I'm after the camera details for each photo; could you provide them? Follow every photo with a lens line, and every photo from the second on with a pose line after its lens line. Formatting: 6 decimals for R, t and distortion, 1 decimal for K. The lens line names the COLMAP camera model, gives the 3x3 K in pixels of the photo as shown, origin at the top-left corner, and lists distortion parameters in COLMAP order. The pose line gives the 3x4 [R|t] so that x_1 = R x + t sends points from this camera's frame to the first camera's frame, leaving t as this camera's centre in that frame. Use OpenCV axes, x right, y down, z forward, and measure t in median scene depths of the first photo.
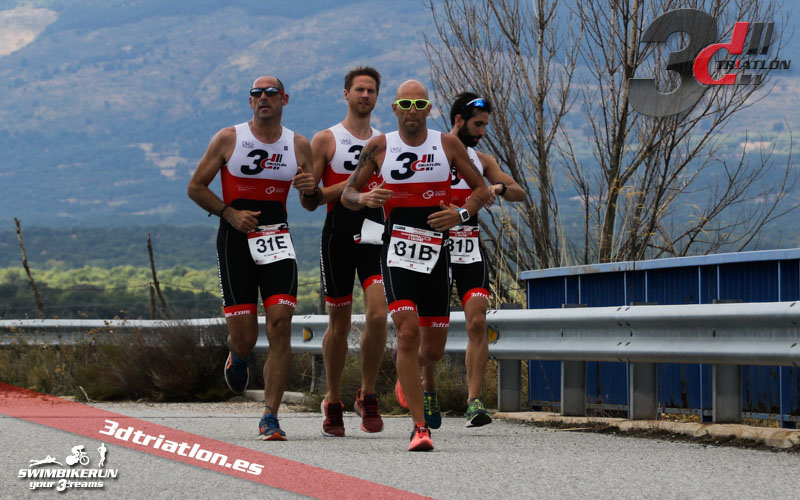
lens RADIAL K [[2830.0, 0, 399.6], [0, 2830.0, 250.8], [0, 0, 1]] dist [0.561331, 0.000000]
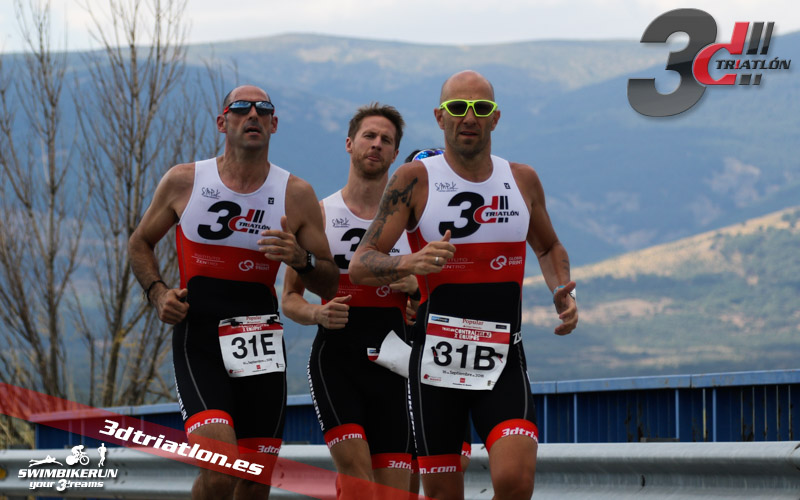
lens RADIAL K [[3366.7, 0, 399.9], [0, 3366.7, 249.9], [0, 0, 1]] dist [-0.048382, 0.000000]
pose [[0.987629, 0.013560, 0.156222, -0.020335], [-0.007684, 0.999242, -0.038159, -0.007659], [-0.156621, 0.036486, 0.986985, -0.303743]]
